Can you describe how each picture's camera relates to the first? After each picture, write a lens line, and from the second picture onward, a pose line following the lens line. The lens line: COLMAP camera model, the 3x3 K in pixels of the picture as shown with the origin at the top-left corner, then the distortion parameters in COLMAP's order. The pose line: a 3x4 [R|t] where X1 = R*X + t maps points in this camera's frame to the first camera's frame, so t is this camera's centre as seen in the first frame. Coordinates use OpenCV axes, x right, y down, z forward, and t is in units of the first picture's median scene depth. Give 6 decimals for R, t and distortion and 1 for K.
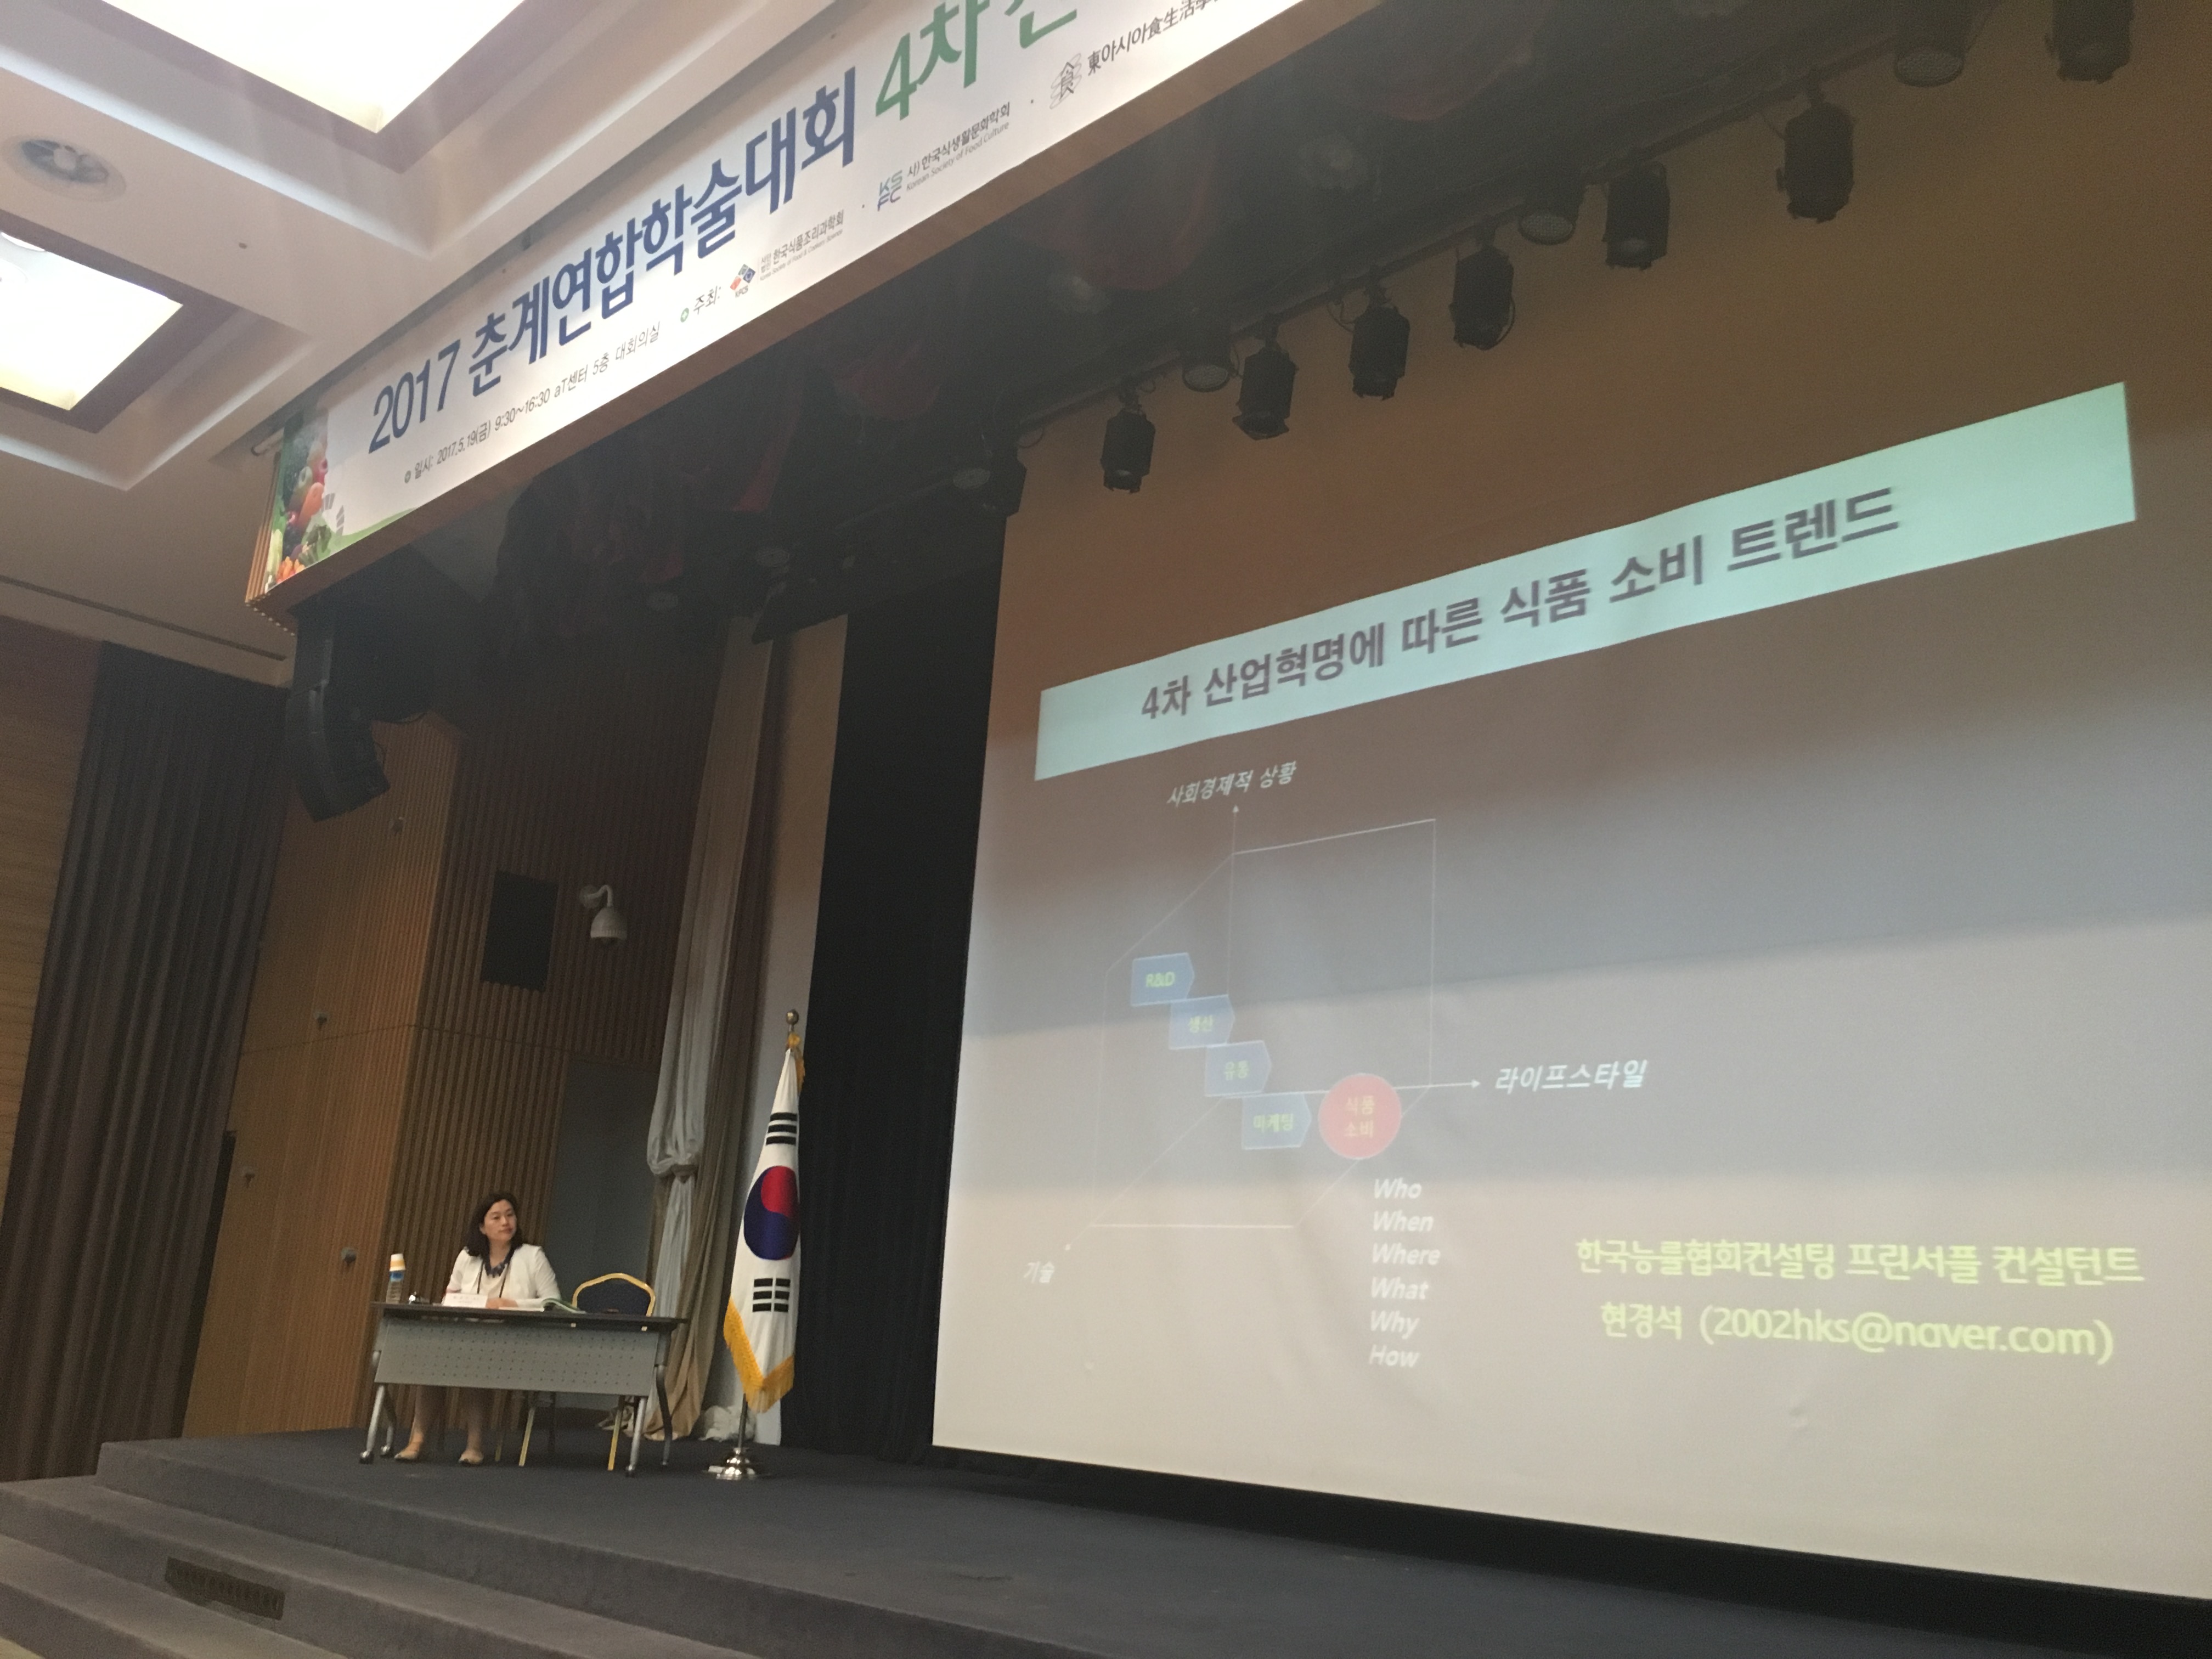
lens RADIAL K [[1910.0, 0, 1106.0], [0, 1910.0, 829.5], [0, 0, 1]] dist [0.063980, -0.000431]
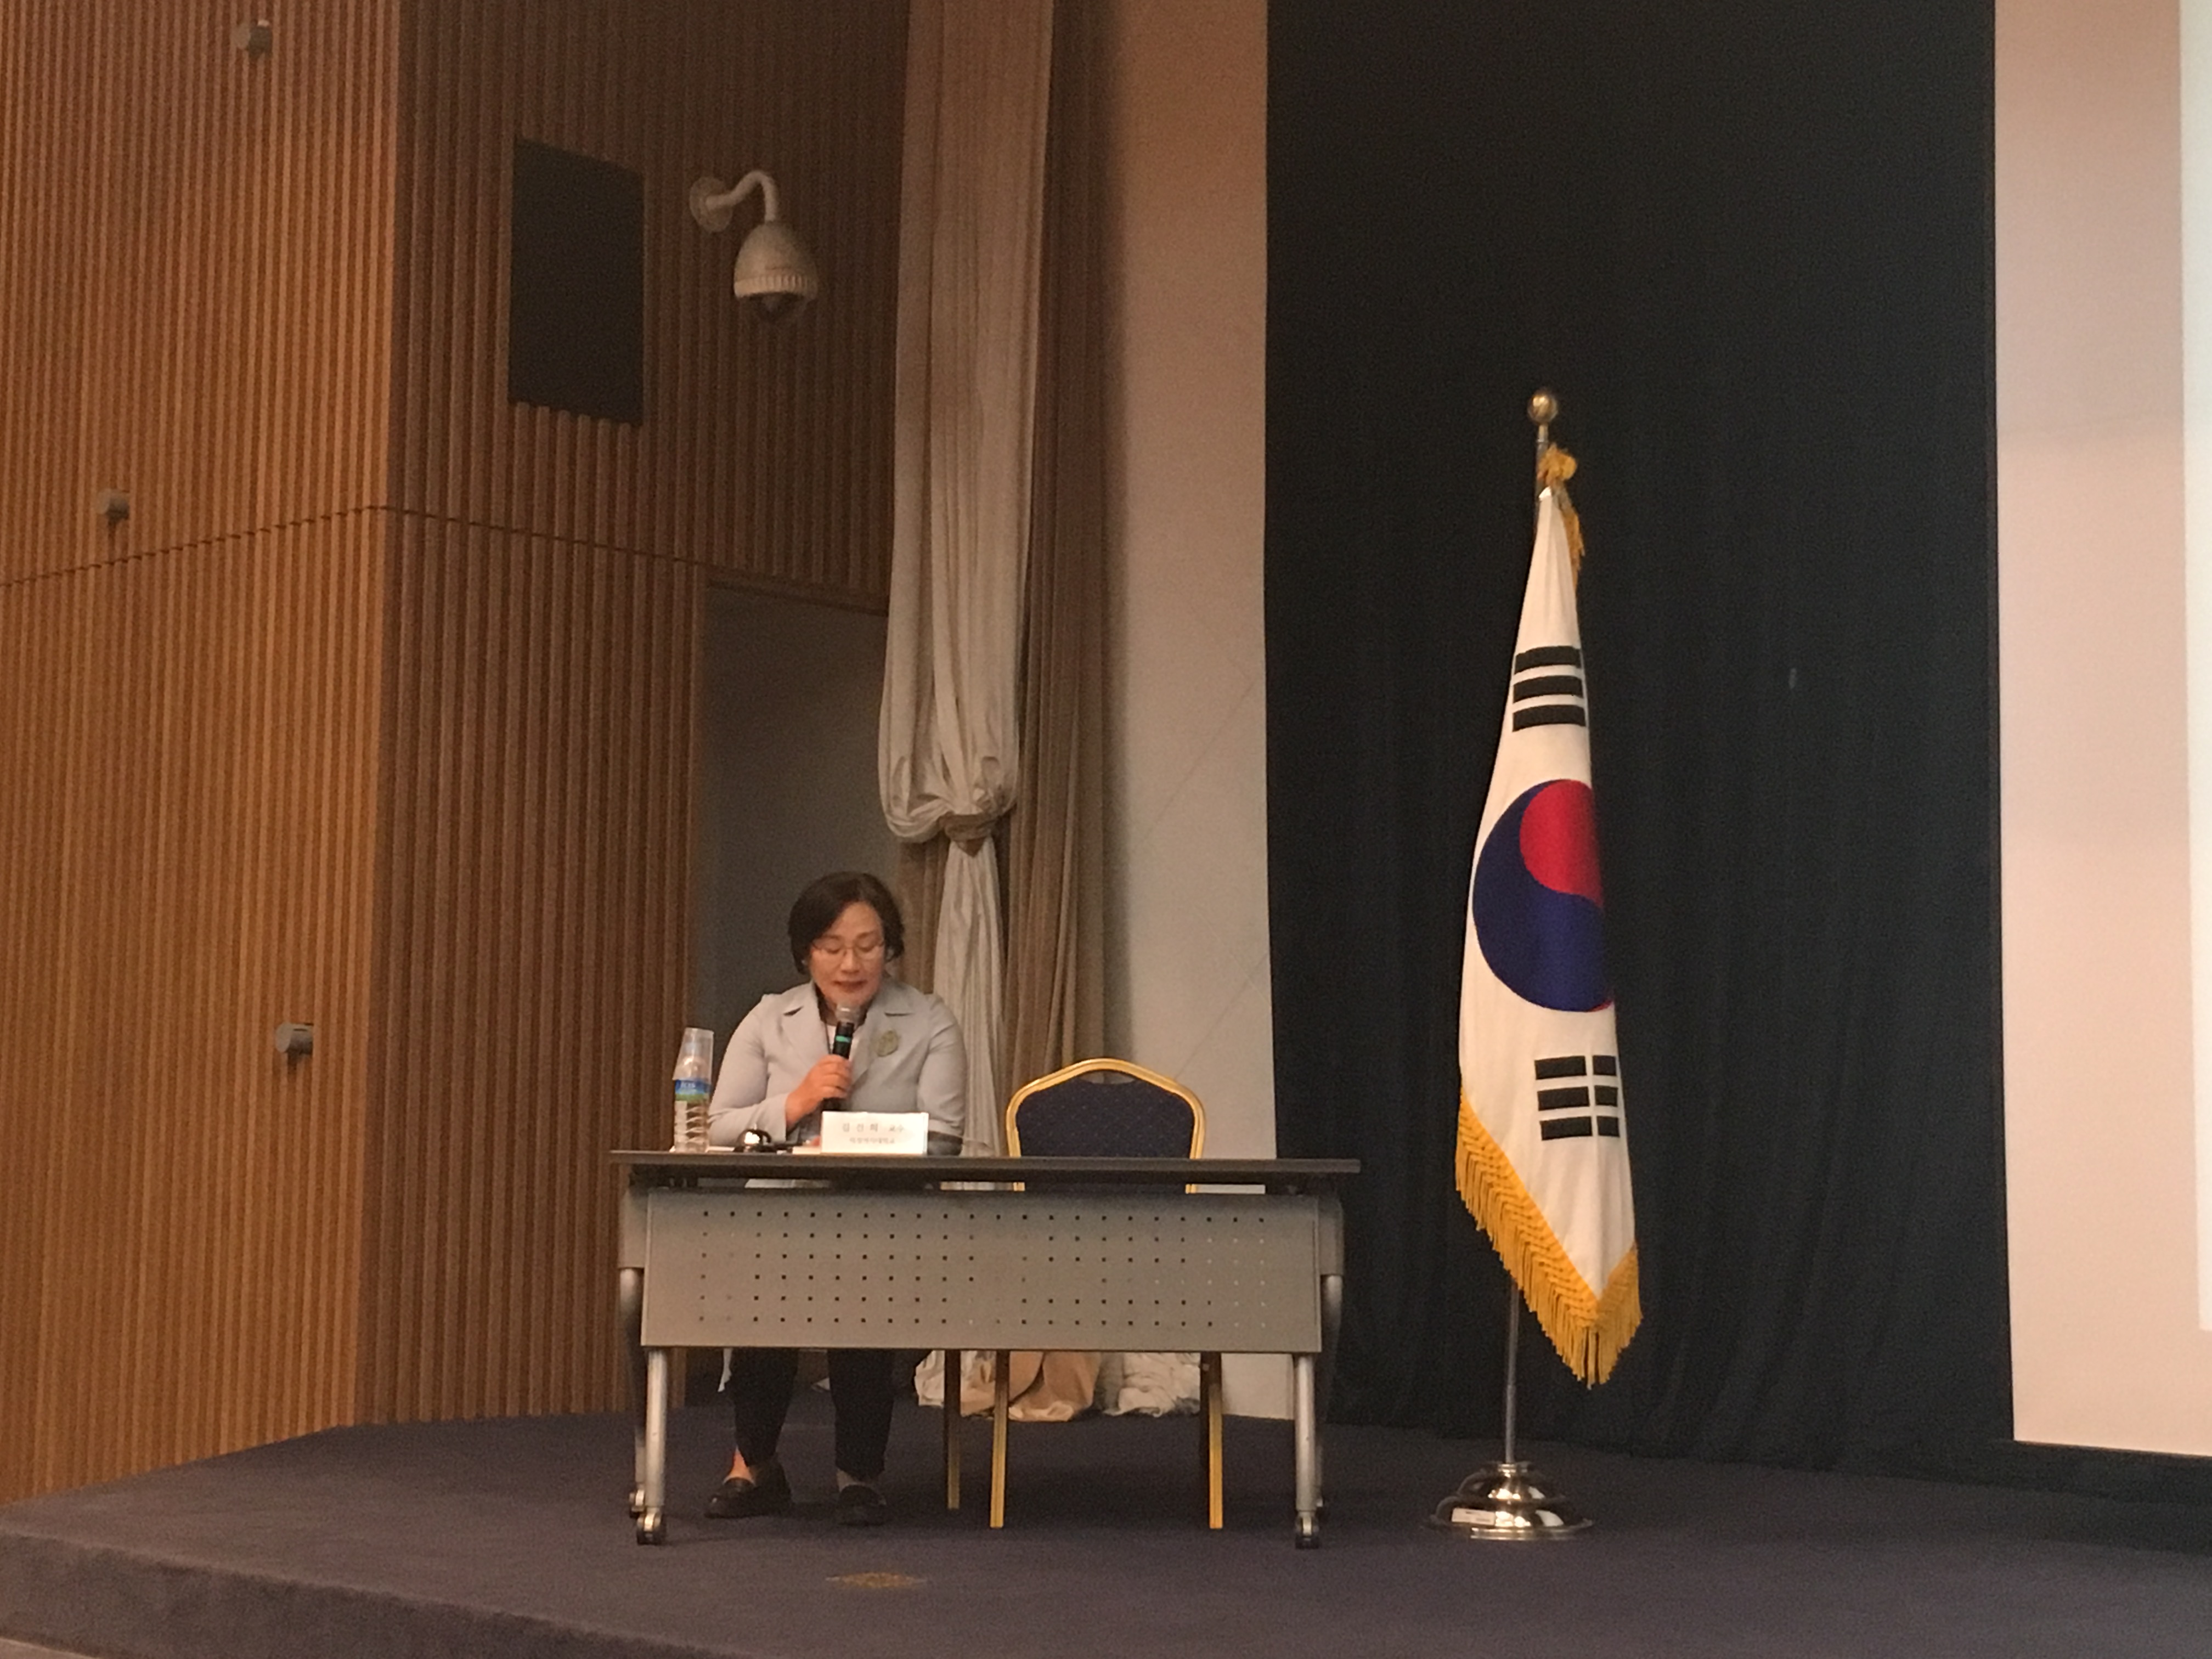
lens RADIAL K [[3417.6, 0, 1106.0], [0, 3417.6, 829.5], [0, 0, 1]] dist [0.016781, 0.139506]
pose [[0.998684, -0.042968, 0.027992, -0.234071], [0.037592, 0.984672, 0.170315, 0.051459], [-0.034881, -0.169038, 0.984992, 0.255529]]
